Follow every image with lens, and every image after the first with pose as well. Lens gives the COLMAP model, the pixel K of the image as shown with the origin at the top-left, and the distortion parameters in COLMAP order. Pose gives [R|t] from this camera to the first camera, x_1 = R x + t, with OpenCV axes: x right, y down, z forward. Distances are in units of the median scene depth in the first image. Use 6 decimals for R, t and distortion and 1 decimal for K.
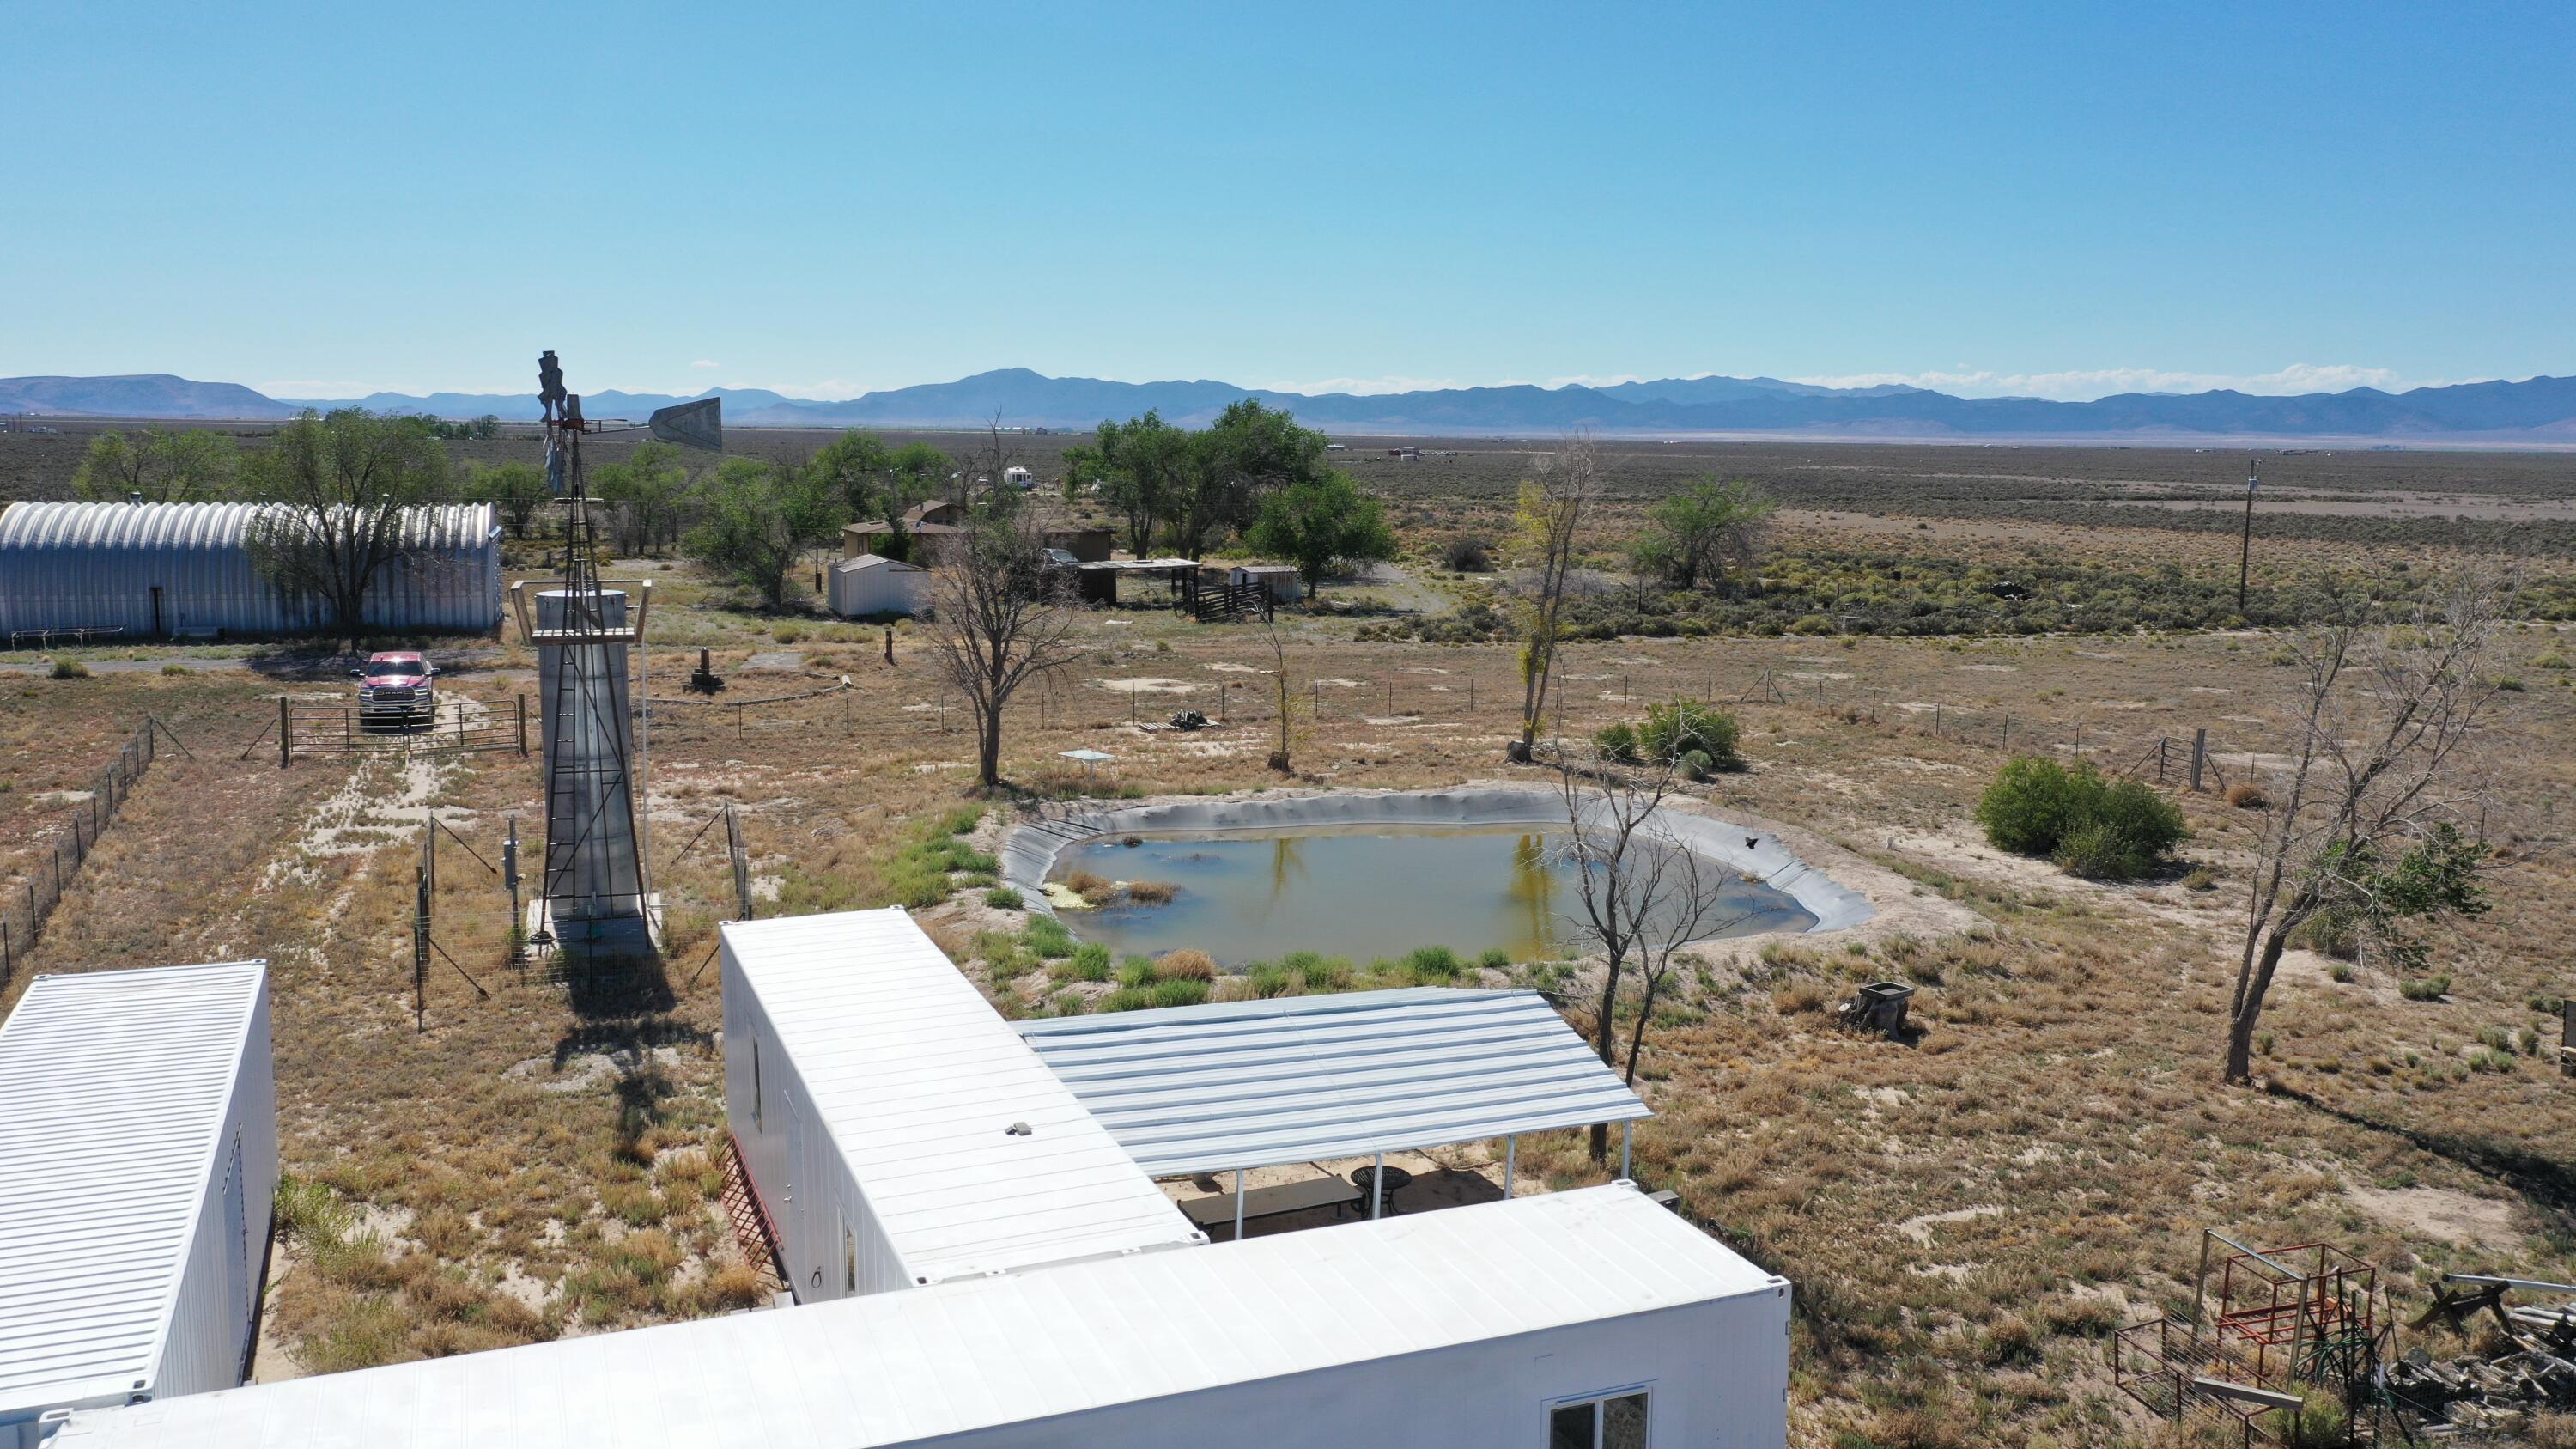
lens RADIAL K [[1982.9, 0, 1242.3], [0, 1982.9, 723.1], [0, 0, 1]] dist [-0.003733, -0.001108]
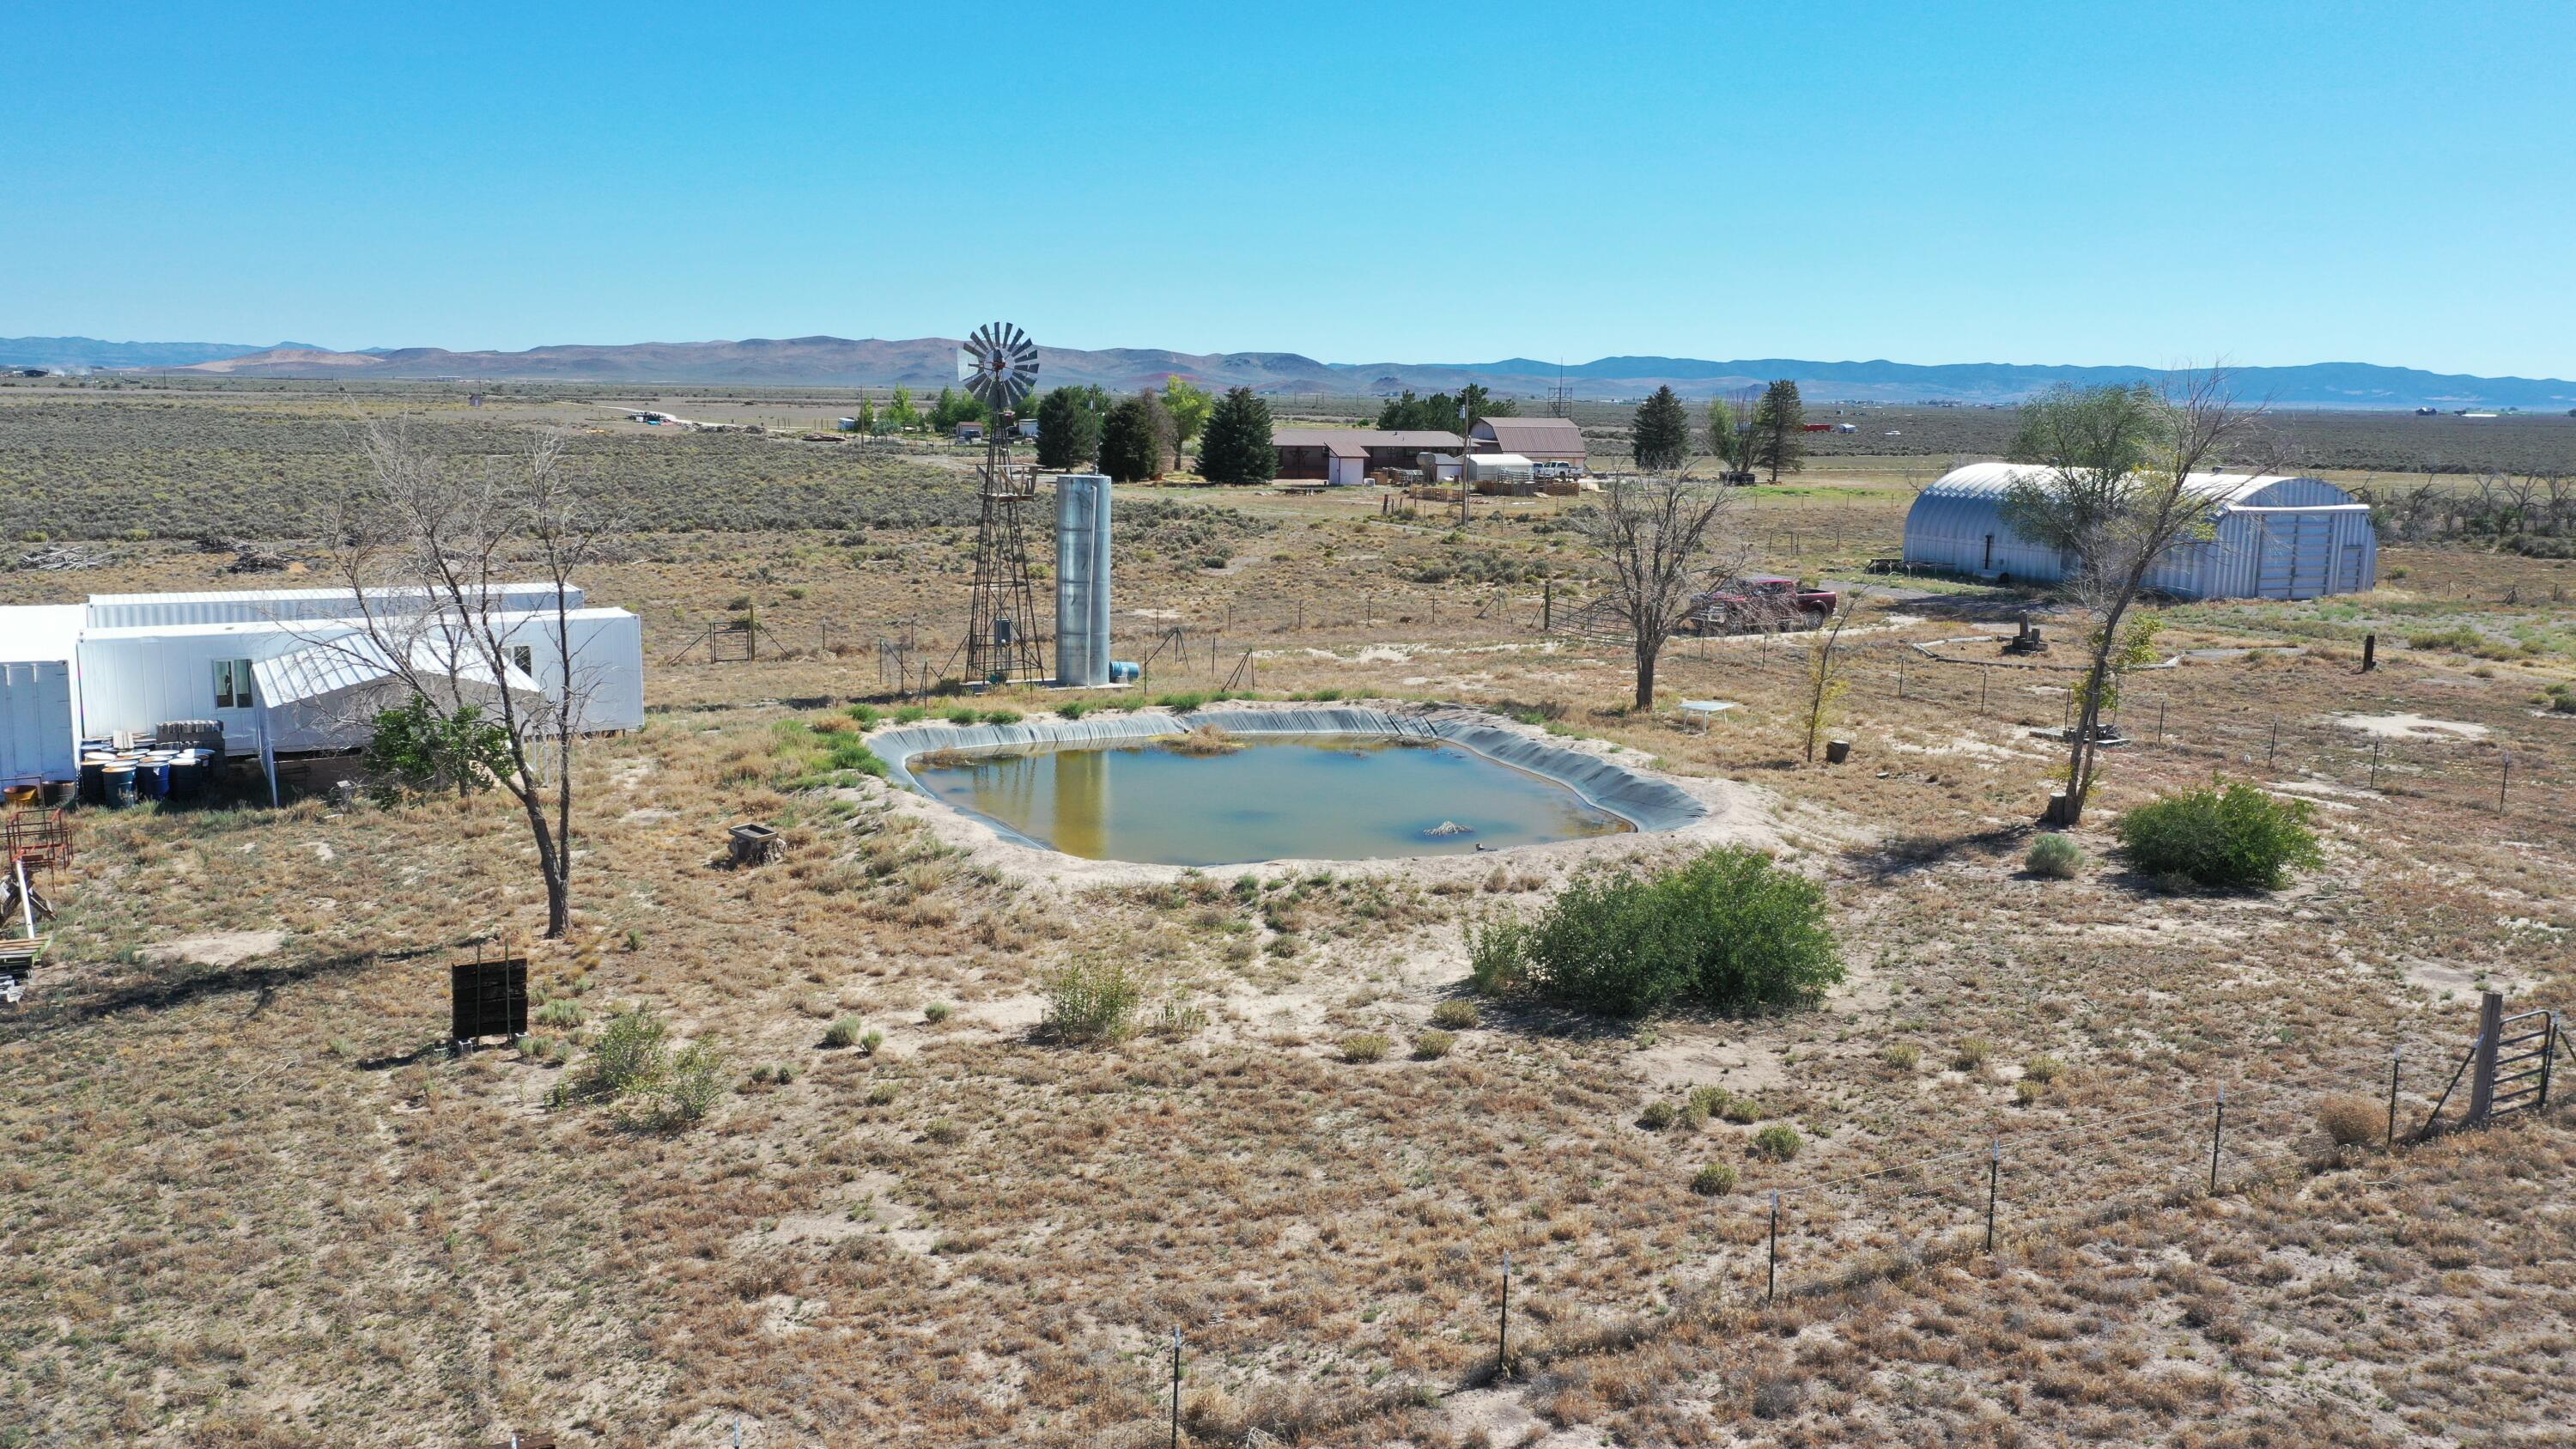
lens RADIAL K [[2002.3, 0, 1288.0], [0, 2002.3, 724.5], [0, 0, 1]] dist [0.007214, 0.000793]
pose [[0.128492, 0.149616, -0.980360, 1.006013], [-0.156124, 0.979279, 0.128989, -0.082492], [0.979344, 0.136483, 0.149188, 0.764994]]
